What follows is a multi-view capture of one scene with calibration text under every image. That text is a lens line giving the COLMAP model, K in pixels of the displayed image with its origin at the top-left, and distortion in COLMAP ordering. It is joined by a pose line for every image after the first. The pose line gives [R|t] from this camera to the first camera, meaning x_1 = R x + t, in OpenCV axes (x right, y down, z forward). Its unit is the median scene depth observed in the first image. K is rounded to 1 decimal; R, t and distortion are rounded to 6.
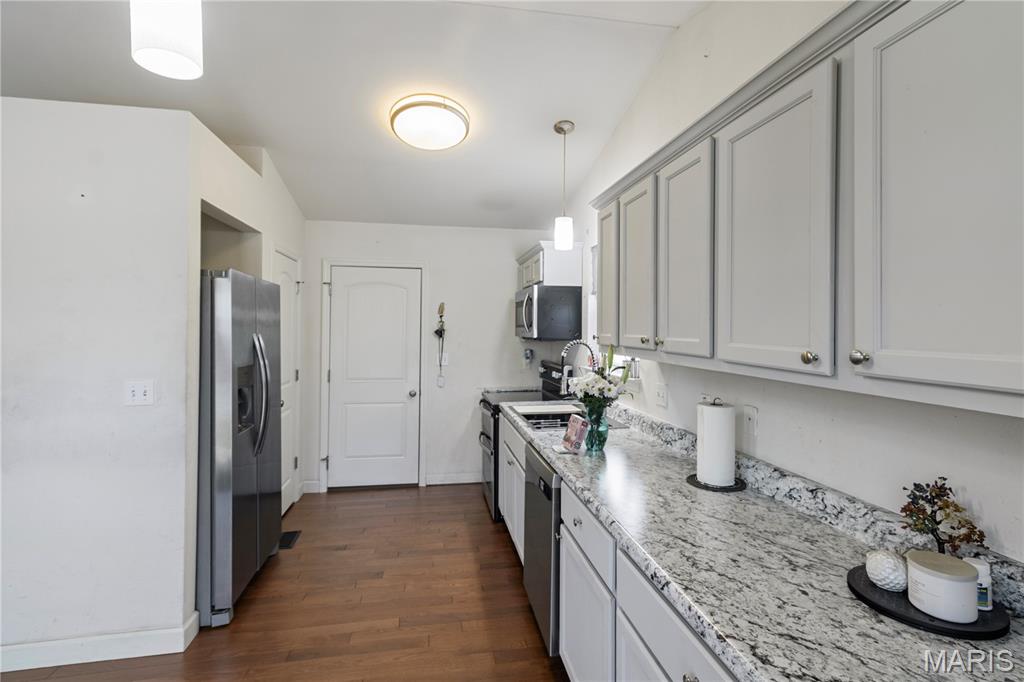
lens RADIAL K [[477.2, 0, 507.2], [0, 477.2, 332.1], [0, 0, 1]] dist [0.003643, -0.000657]
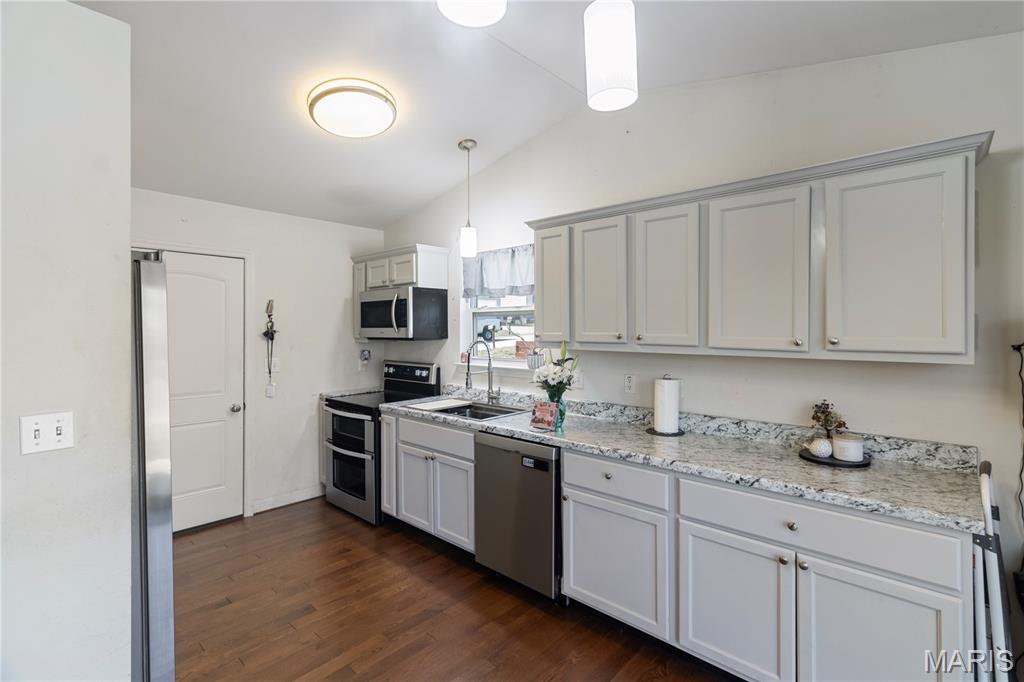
lens RADIAL K [[477.2, 0, 507.7], [0, 477.2, 337.0], [0, 0, 1]] dist [0.003643, -0.000657]
pose [[0.792031, -0.018237, 0.610208, -0.648078], [0.011682, 0.999823, 0.014718, -0.003915], [-0.610369, -0.004529, 0.792104, 0.100957]]
